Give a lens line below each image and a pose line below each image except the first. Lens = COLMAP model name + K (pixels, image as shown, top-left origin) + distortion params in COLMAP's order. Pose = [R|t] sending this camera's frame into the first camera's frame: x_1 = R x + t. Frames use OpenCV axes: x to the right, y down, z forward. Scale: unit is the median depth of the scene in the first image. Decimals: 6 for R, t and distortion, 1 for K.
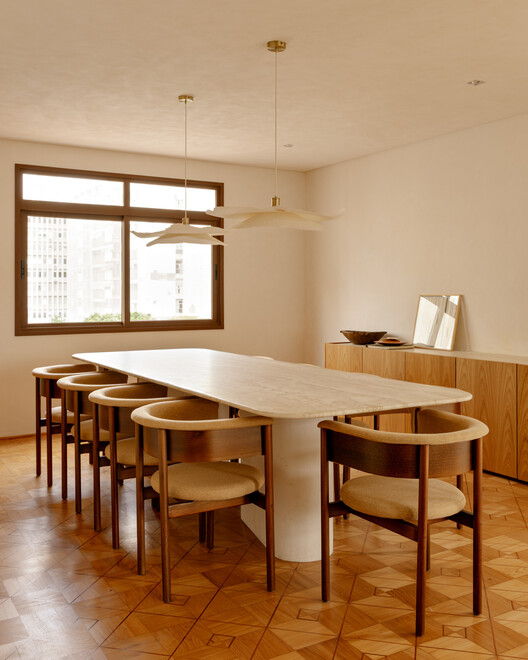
lens RADIAL K [[677.6, 0, 264.3], [0, 677.6, 295.7], [0, 0, 1]] dist [0.006812, 0.008556]
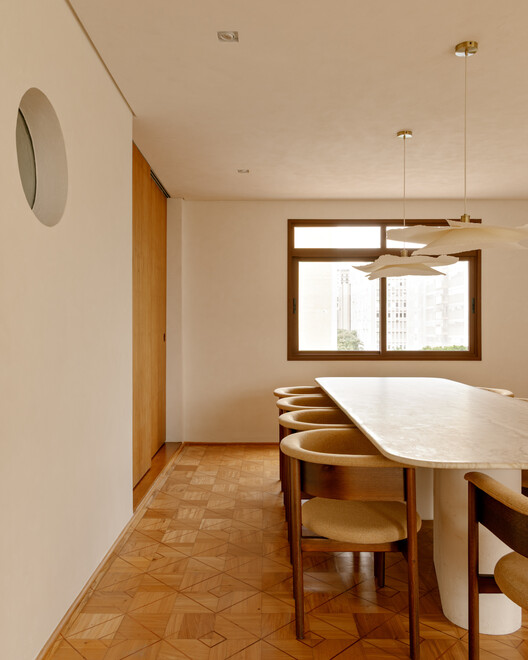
lens RADIAL K [[540.9, 0, 264.0], [0, 540.9, 330.0], [0, 0, 1]] dist [0.007233, 0.002510]
pose [[0.857565, 0.001291, -0.514375, 0.096390], [-0.002983, 0.999993, -0.002464, 0.007008], [0.514368, 0.003647, 0.857562, 0.144238]]
